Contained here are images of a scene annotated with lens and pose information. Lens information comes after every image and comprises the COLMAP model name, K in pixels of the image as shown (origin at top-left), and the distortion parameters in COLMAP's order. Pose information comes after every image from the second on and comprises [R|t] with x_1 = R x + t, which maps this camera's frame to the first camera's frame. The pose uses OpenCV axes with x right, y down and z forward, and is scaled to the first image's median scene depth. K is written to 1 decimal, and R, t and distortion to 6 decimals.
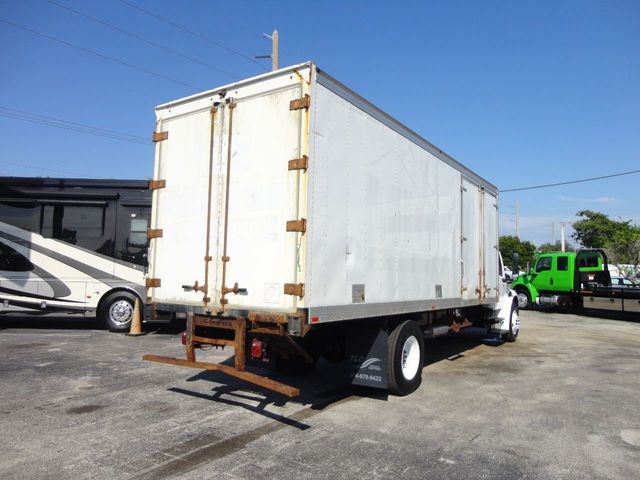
lens RADIAL K [[469.5, 0, 323.6], [0, 469.5, 245.3], [0, 0, 1]] dist [-0.020195, 0.021698]
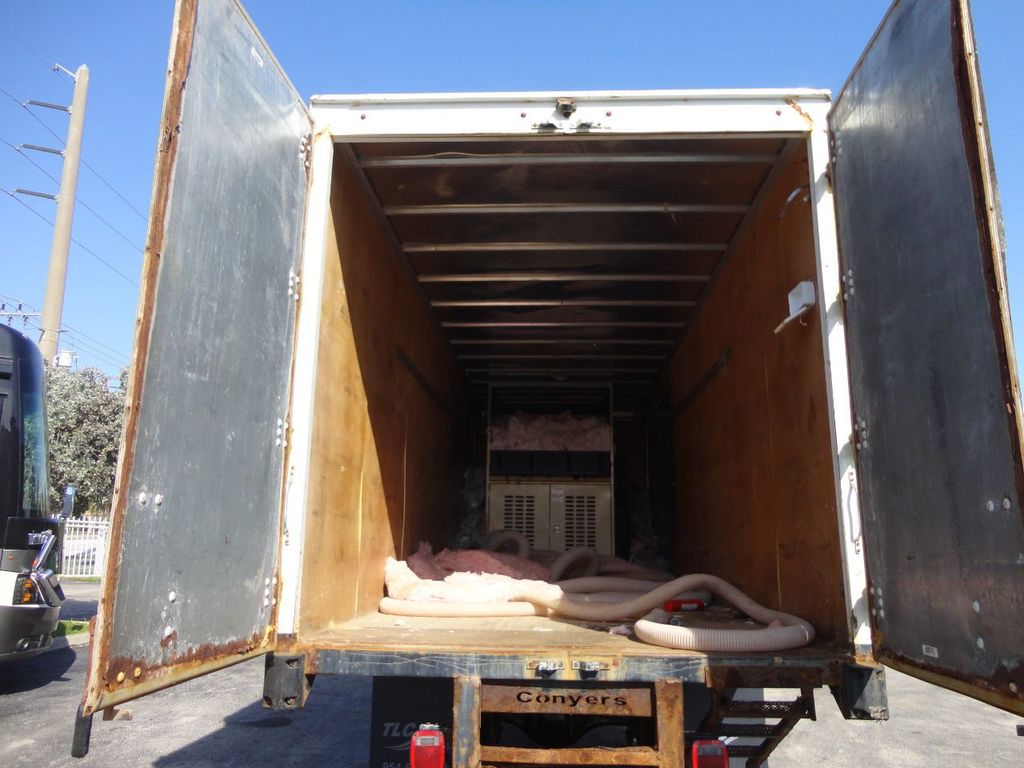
lens RADIAL K [[751.2, 0, 515.5], [0, 751.2, 384.3], [0, 0, 1]] dist [-0.020195, 0.021698]
pose [[0.850360, 0.099064, 0.516792, -0.598231], [-0.027593, 0.989162, -0.144211, 0.010336], [-0.525477, 0.108371, 0.843877, 0.524777]]
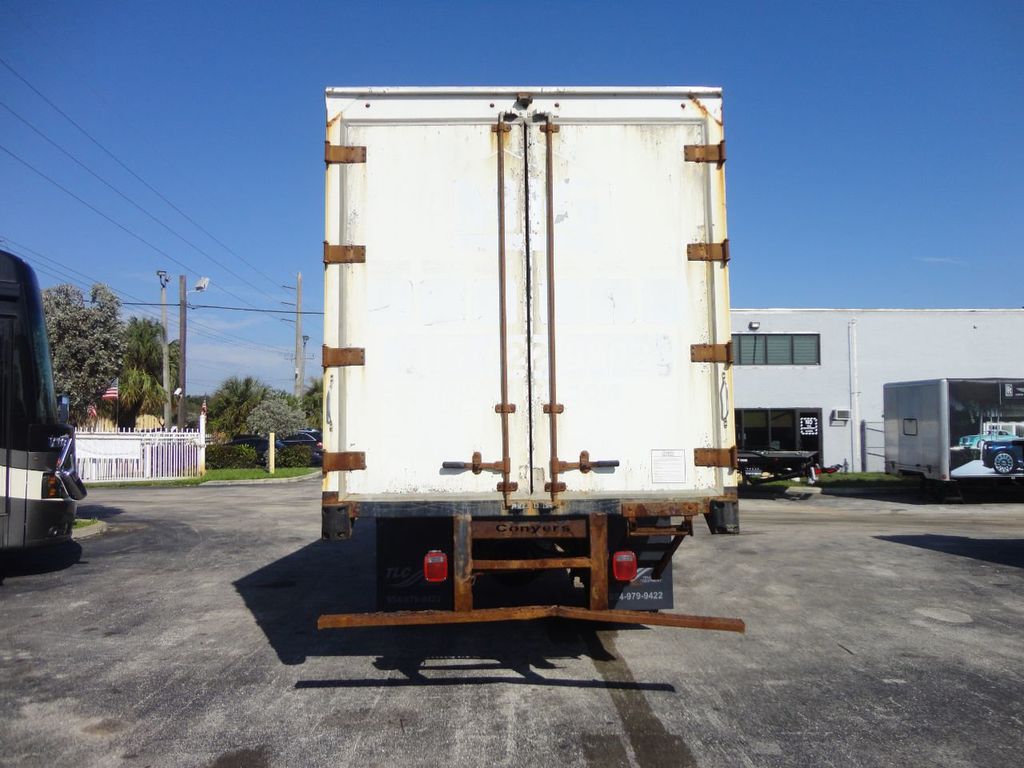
lens RADIAL K [[751.2, 0, 509.7], [0, 751.2, 392.2], [0, 0, 1]] dist [-0.020195, 0.021698]
pose [[0.814128, 0.010613, 0.580588, -0.763684], [-0.008076, 0.999943, -0.006954, 0.016599], [-0.580629, 0.000972, 0.814168, 0.328752]]
